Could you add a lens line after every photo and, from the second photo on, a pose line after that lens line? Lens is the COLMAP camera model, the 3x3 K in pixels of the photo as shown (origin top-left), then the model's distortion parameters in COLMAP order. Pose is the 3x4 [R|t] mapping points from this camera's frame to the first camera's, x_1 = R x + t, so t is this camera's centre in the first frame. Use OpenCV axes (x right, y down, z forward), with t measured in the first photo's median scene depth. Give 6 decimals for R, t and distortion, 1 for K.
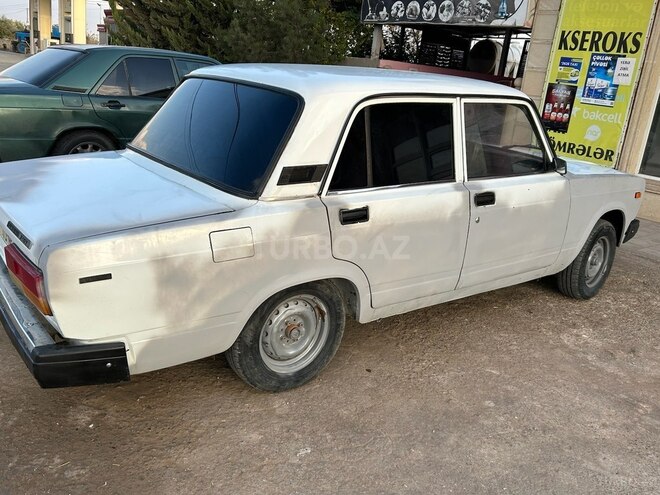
lens RADIAL K [[588.5, 0, 331.3], [0, 588.5, 231.2], [0, 0, 1]] dist [0.016559, -0.010232]
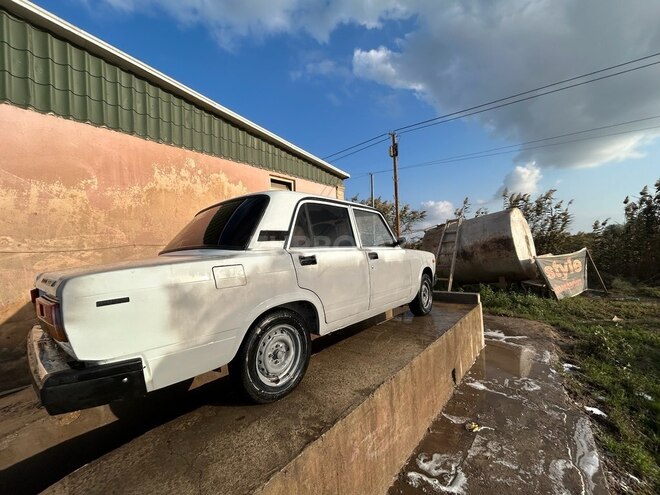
lens RADIAL K [[263.1, 0, 329.3], [0, 263.1, 249.0], [0, 0, 1]] dist [-0.003981, -0.000211]
pose [[0.969409, -0.120075, 0.214075, -0.055265], [0.181266, 0.938287, -0.294551, 0.168152], [-0.165496, 0.324345, 0.931349, 0.302511]]
